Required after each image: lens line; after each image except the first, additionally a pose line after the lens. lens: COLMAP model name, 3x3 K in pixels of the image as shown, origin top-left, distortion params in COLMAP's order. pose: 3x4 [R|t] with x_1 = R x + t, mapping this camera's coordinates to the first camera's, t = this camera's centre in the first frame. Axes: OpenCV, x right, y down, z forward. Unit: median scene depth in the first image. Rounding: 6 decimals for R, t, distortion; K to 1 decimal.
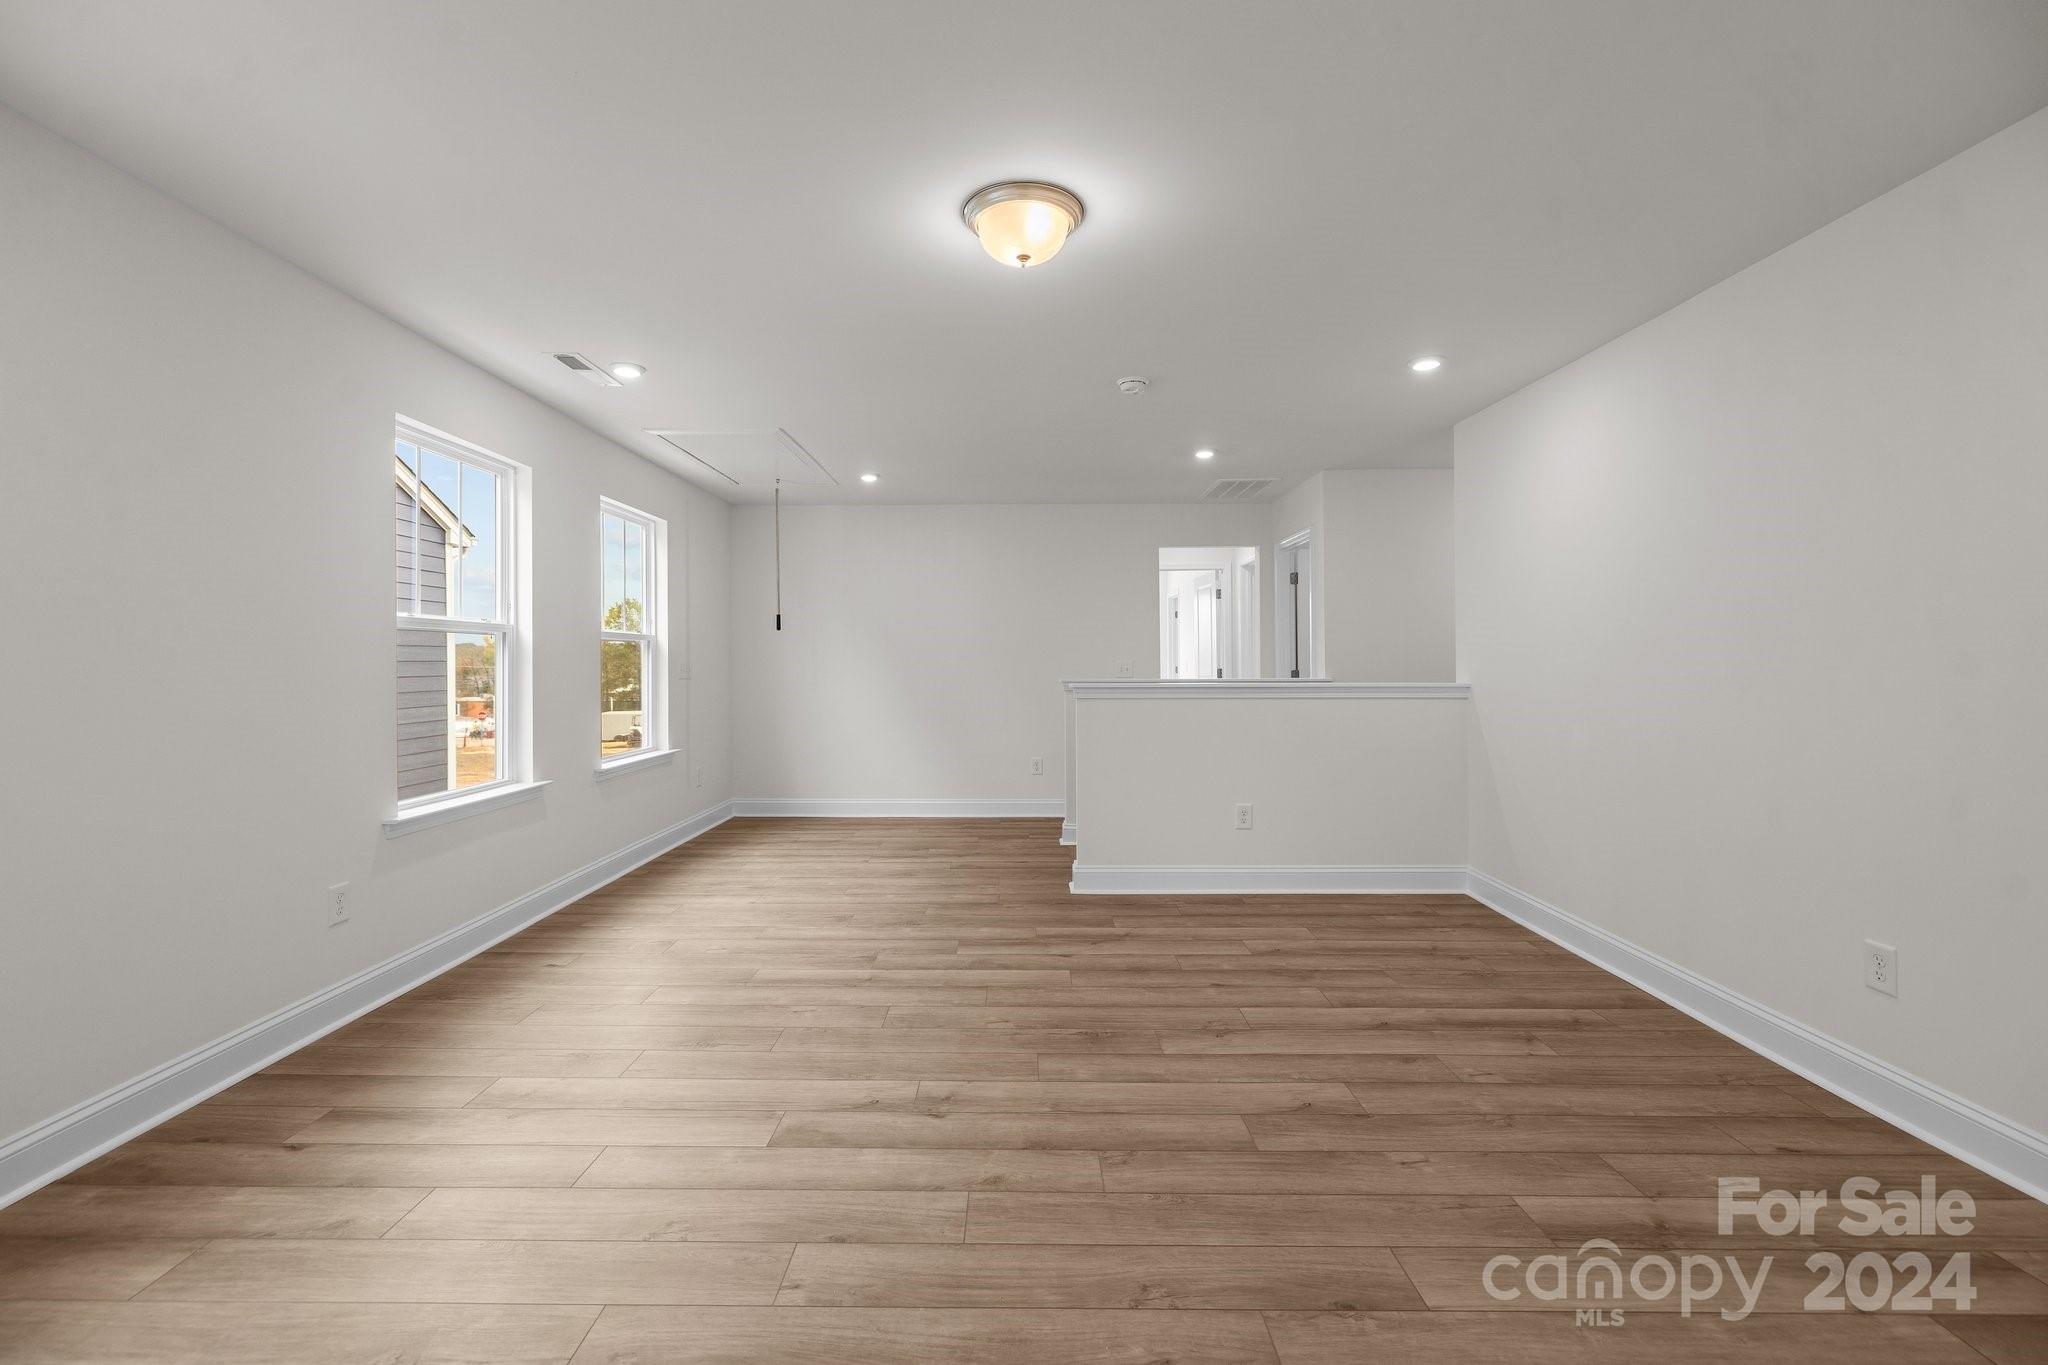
lens RADIAL K [[859.4, 0, 1018.0], [0, 859.4, 682.2], [0, 0, 1]] dist [0.001467, -0.000257]
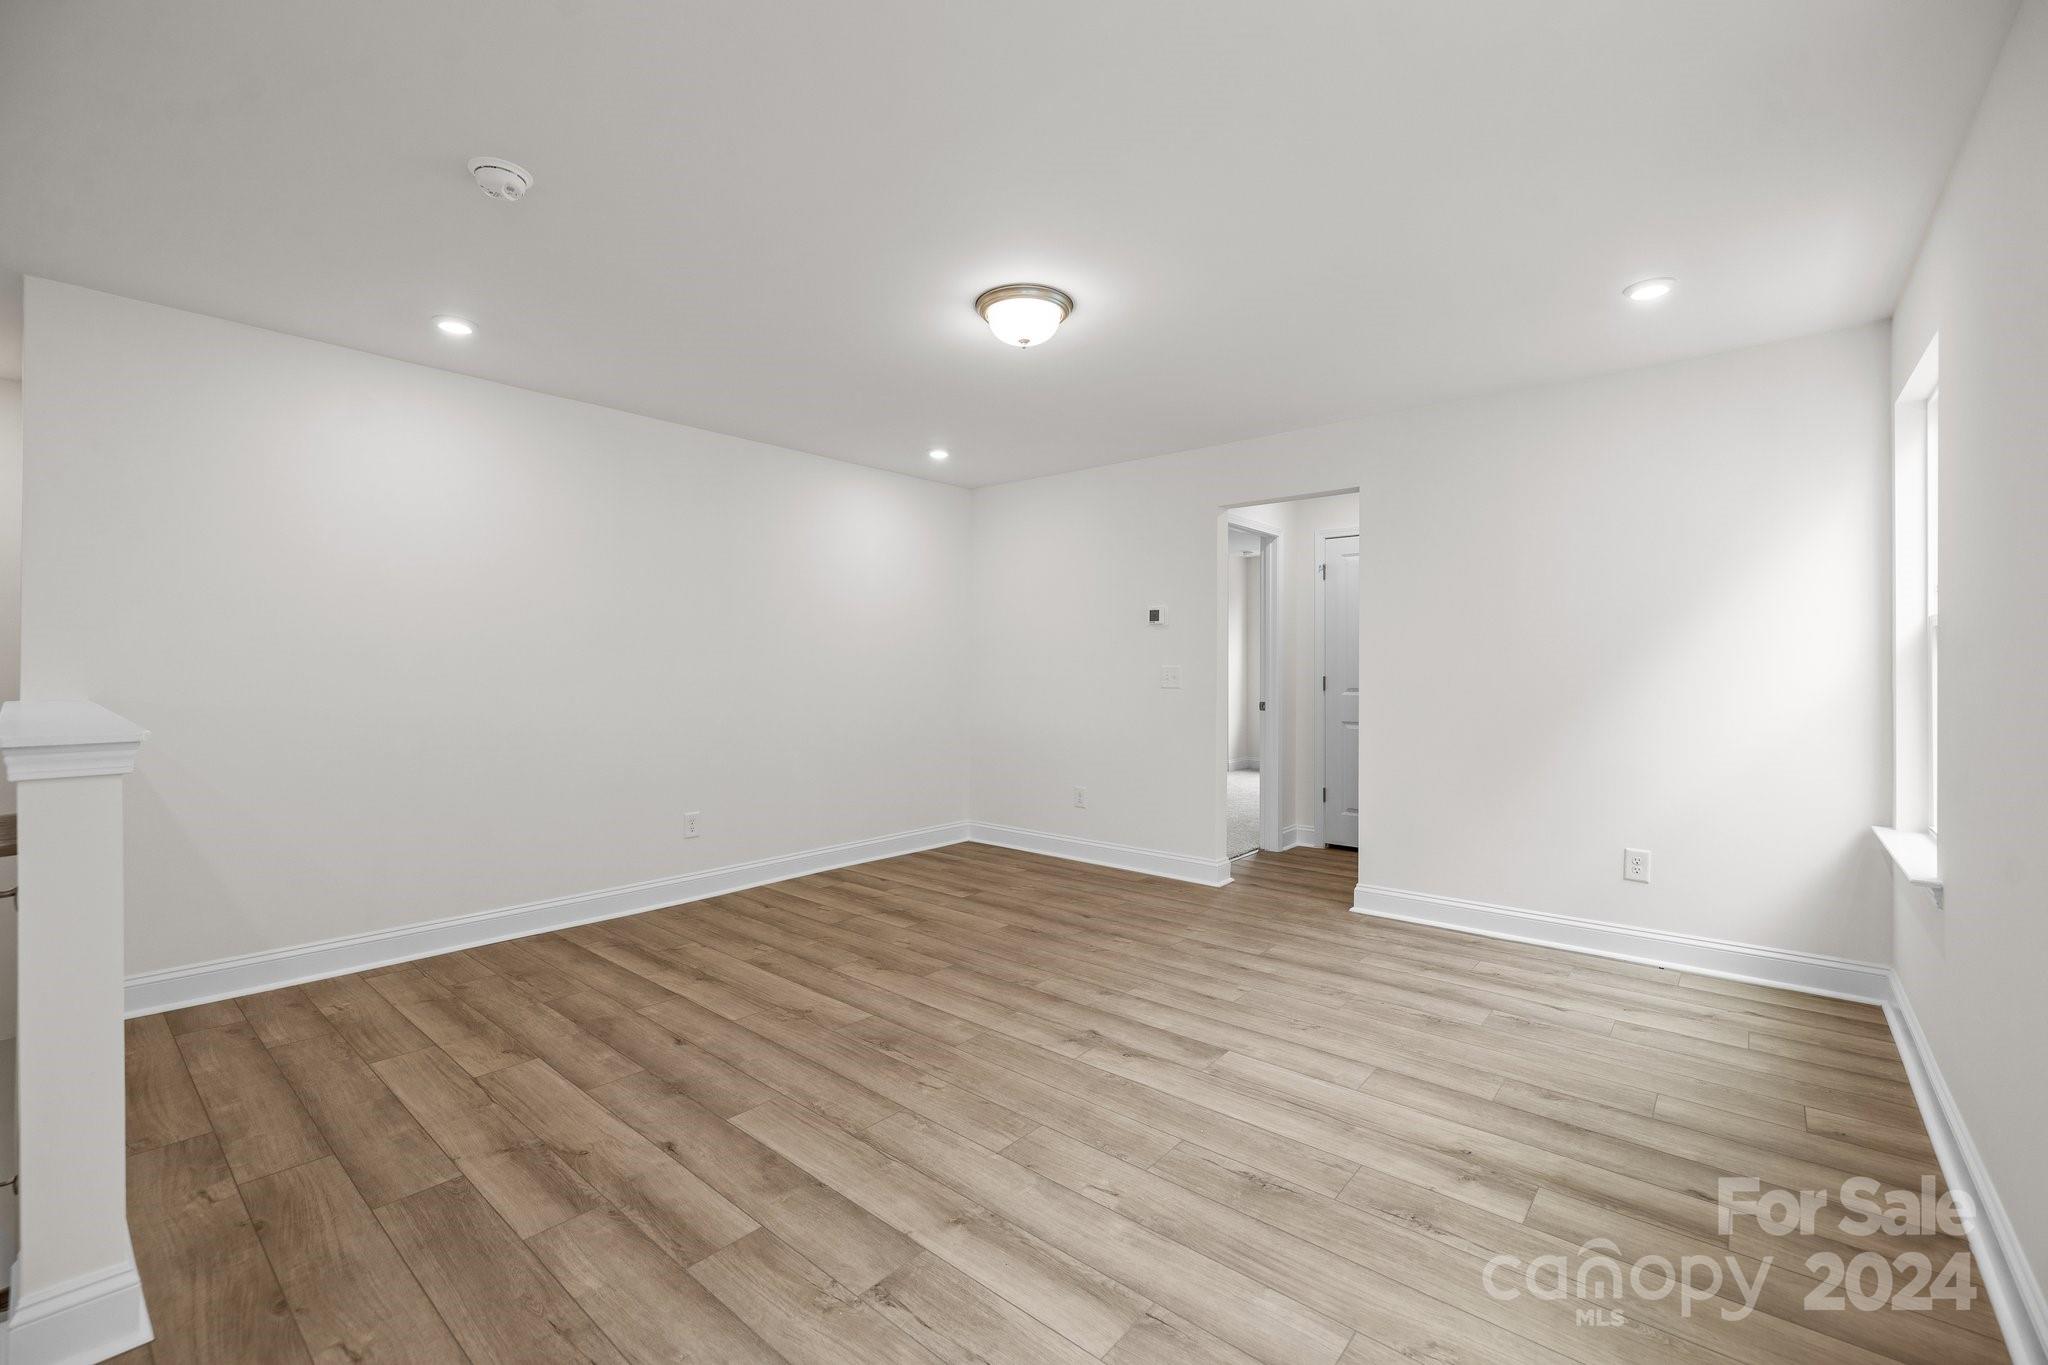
lens RADIAL K [[849.0, 0, 1024.0], [0, 849.0, 682.5], [0, 0, 1]] dist [0.000732, 0.000090]
pose [[-0.758506, -0.012514, 0.651546, -0.640648], [0.013654, 0.999291, 0.035089, -0.034724], [-0.651523, 0.035512, -0.757797, 1.563057]]
